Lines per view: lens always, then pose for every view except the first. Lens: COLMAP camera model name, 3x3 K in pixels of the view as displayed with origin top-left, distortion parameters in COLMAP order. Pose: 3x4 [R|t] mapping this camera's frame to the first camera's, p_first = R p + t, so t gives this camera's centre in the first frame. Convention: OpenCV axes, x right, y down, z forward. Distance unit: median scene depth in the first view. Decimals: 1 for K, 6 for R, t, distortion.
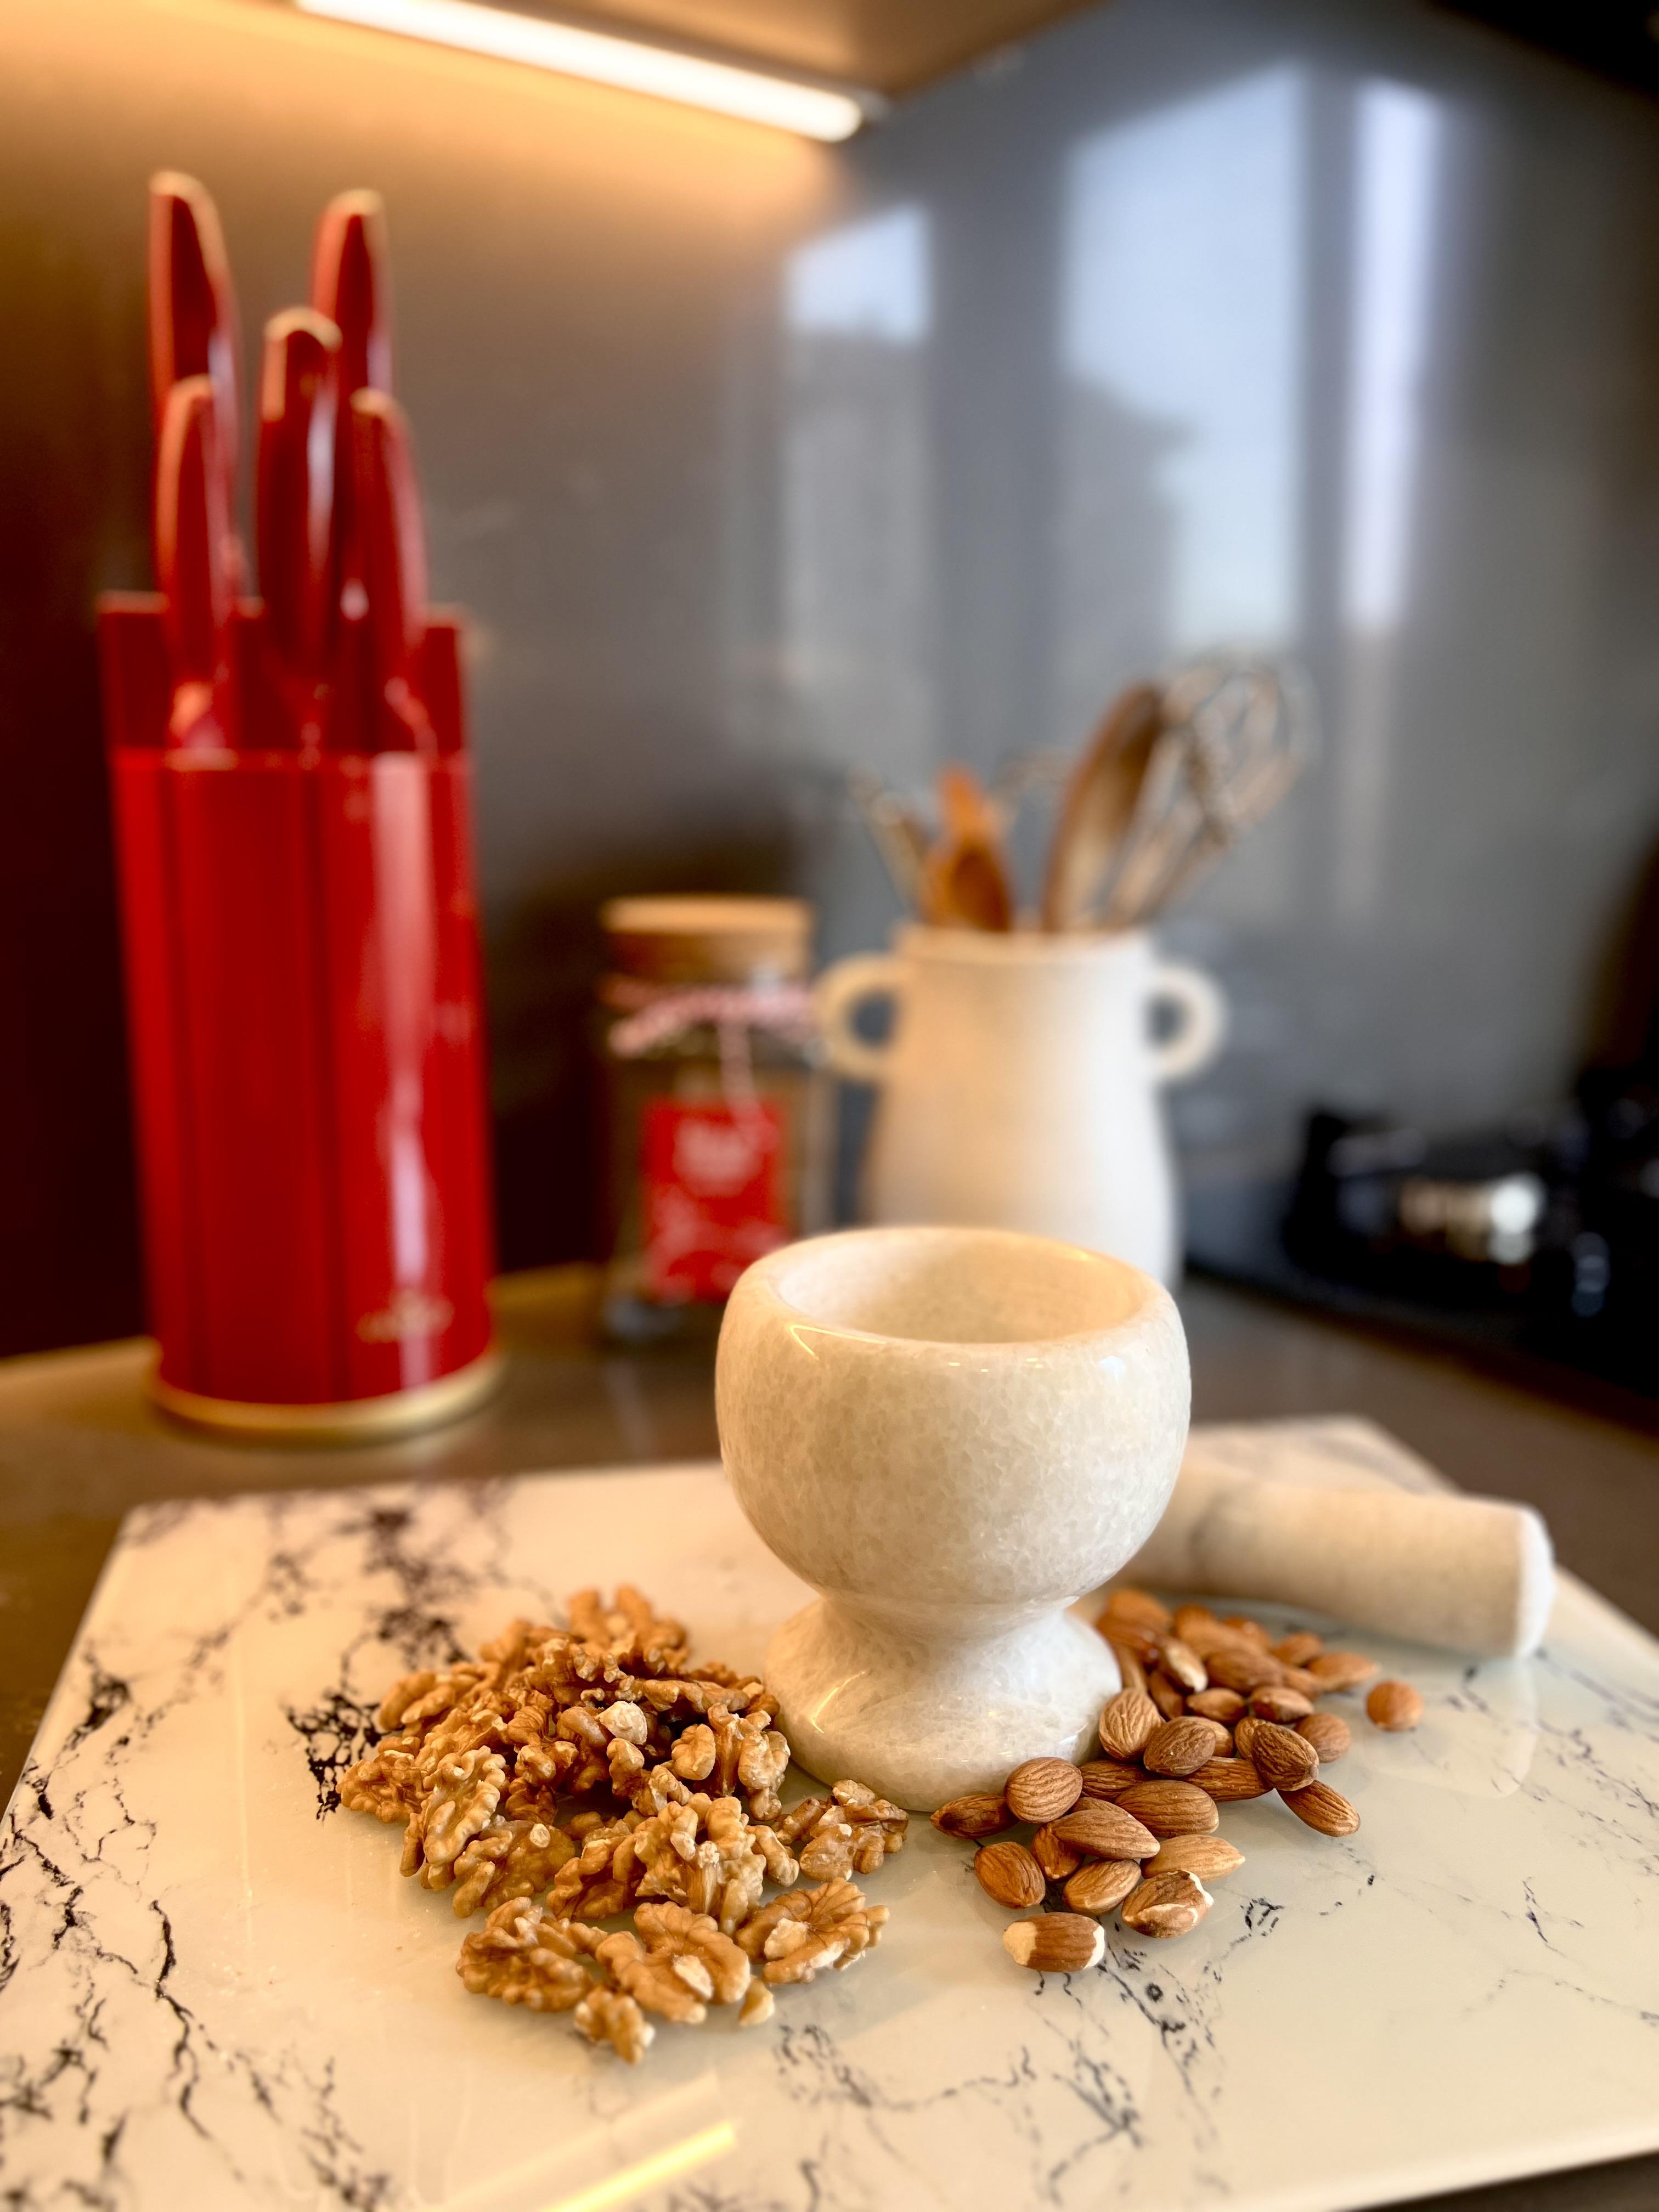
lens RADIAL K [[1693.5, 0, 829.5], [0, 1693.5, 1106.0], [0, 0, 1]] dist [0.088168, -0.145220]
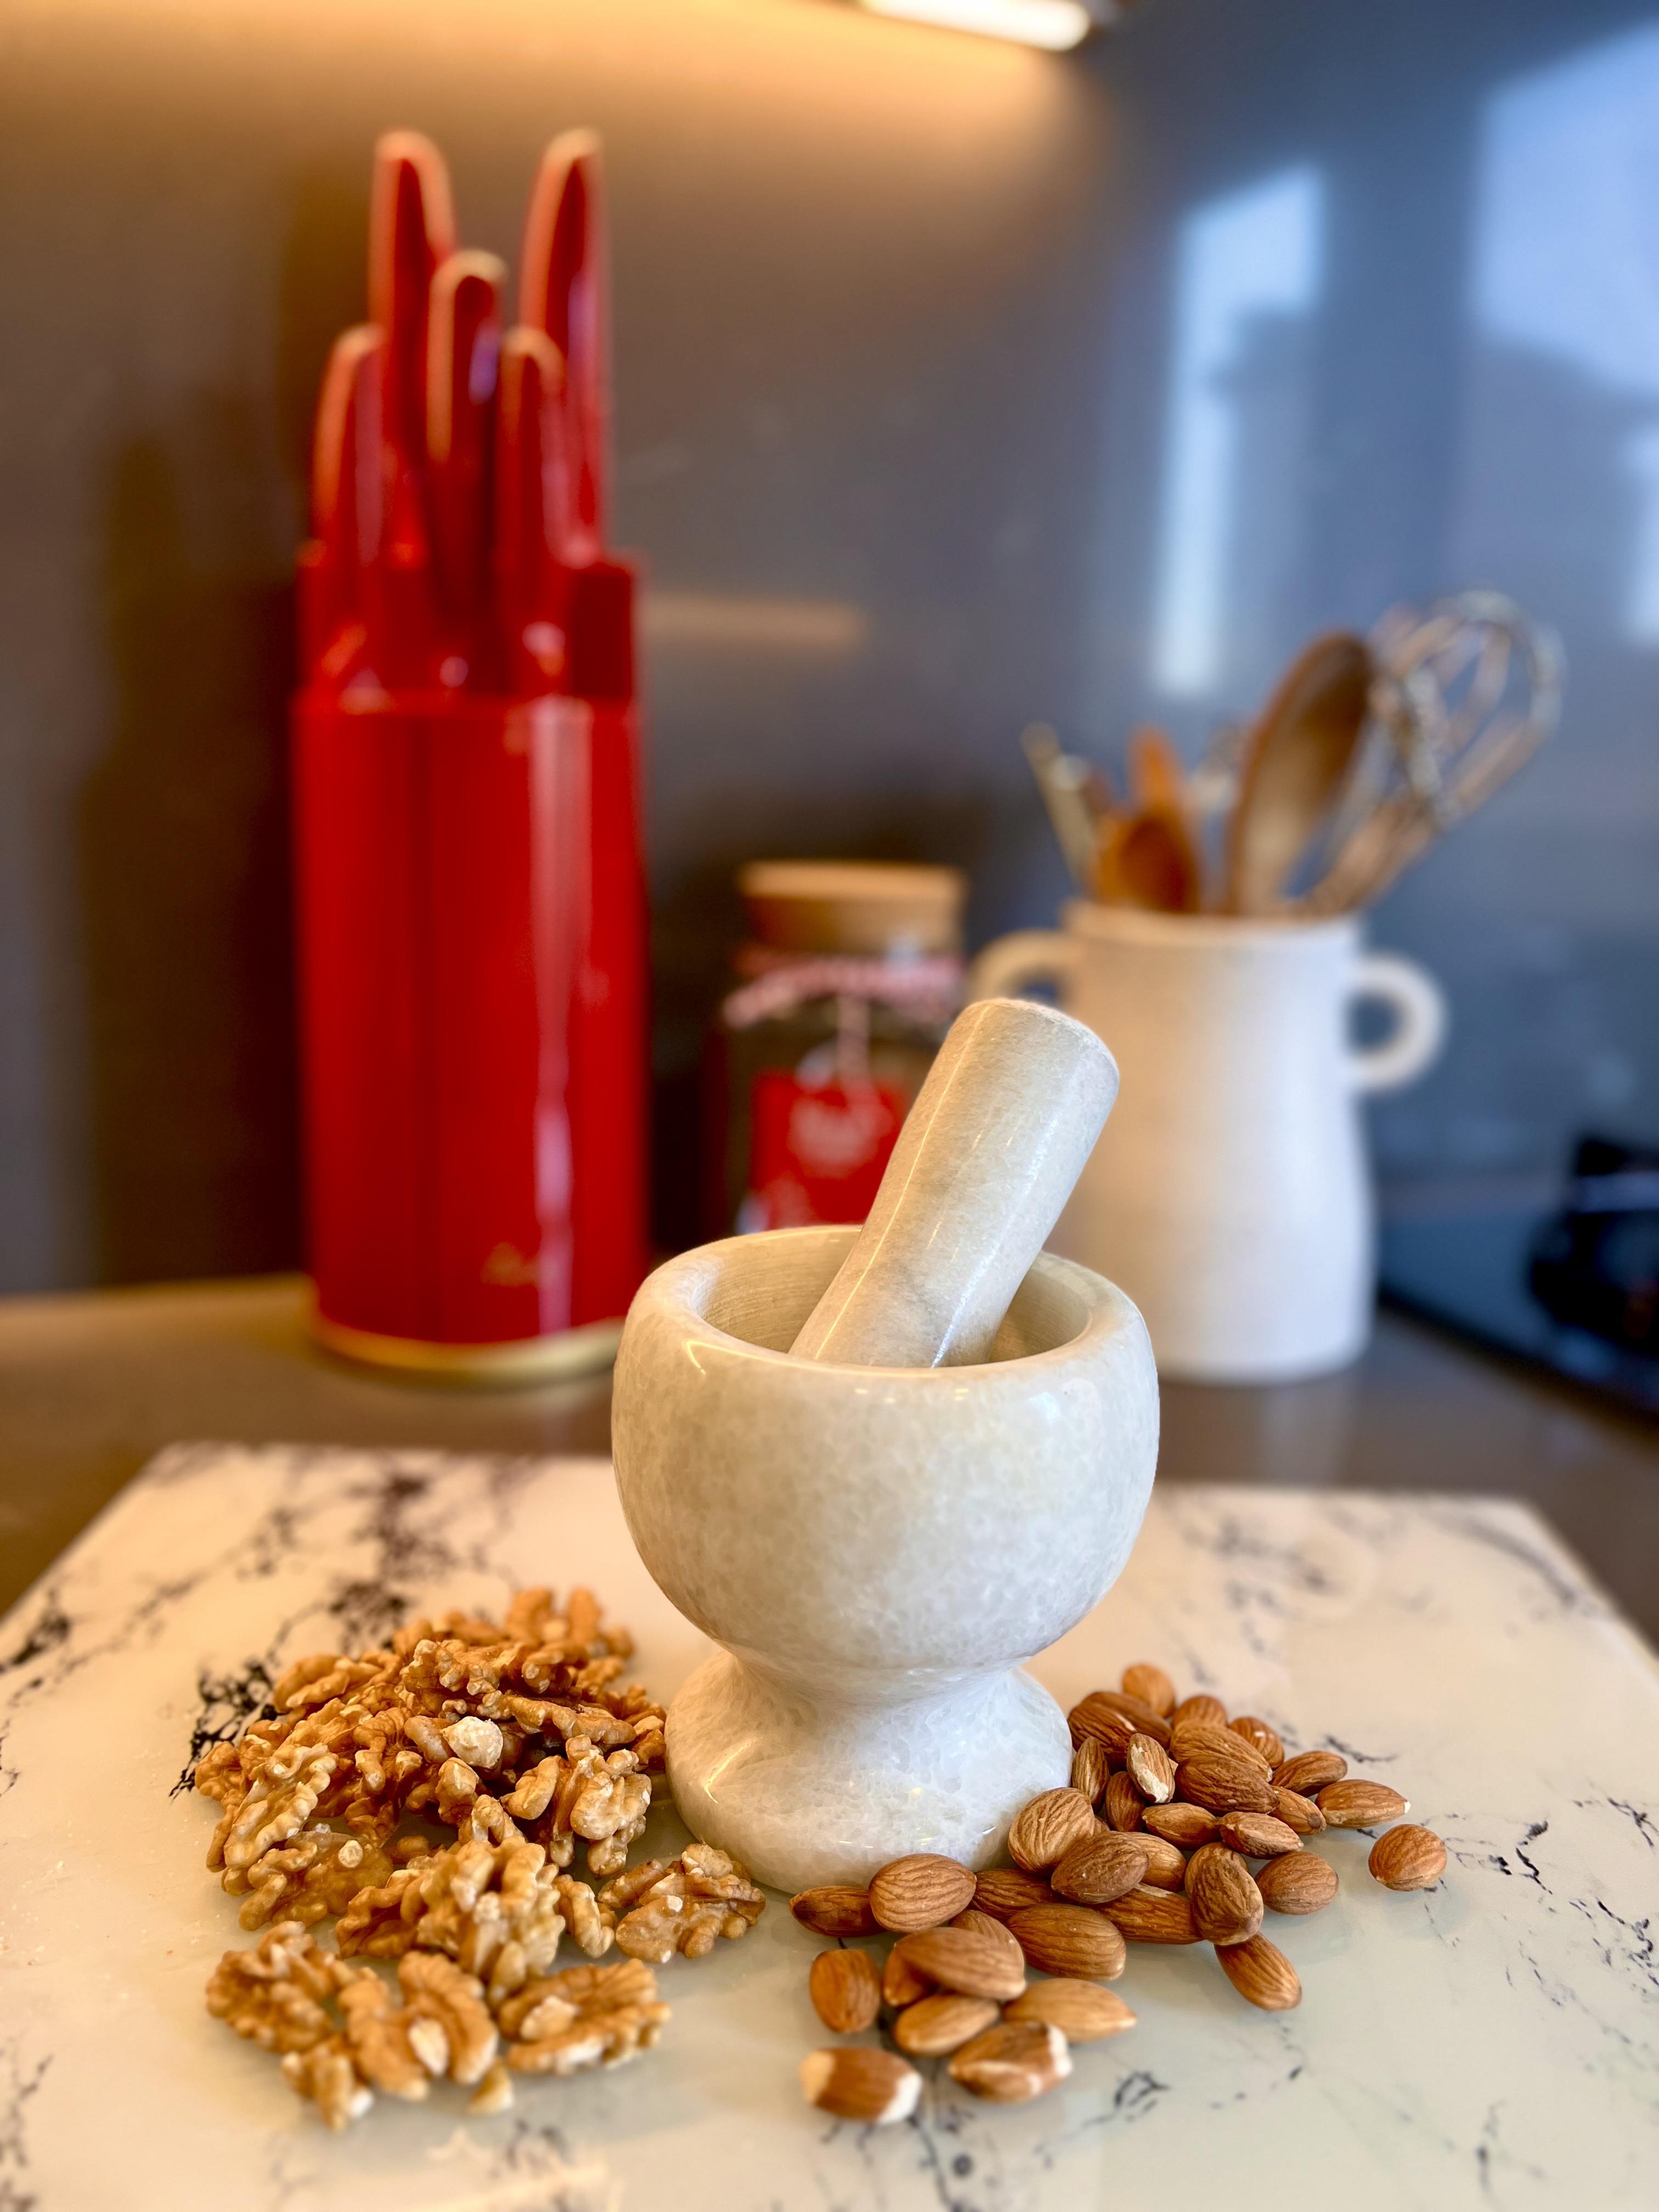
lens RADIAL K [[1681.2, 0, 857.6], [0, 1681.2, 1105.3], [0, 0, 1]] dist [0.079226, -0.117676]
pose [[0.972630, 0.064585, -0.223205, 0.263995], [-0.063700, 0.997907, 0.011171, -0.000336], [0.223459, 0.003353, 0.974708, 0.168837]]
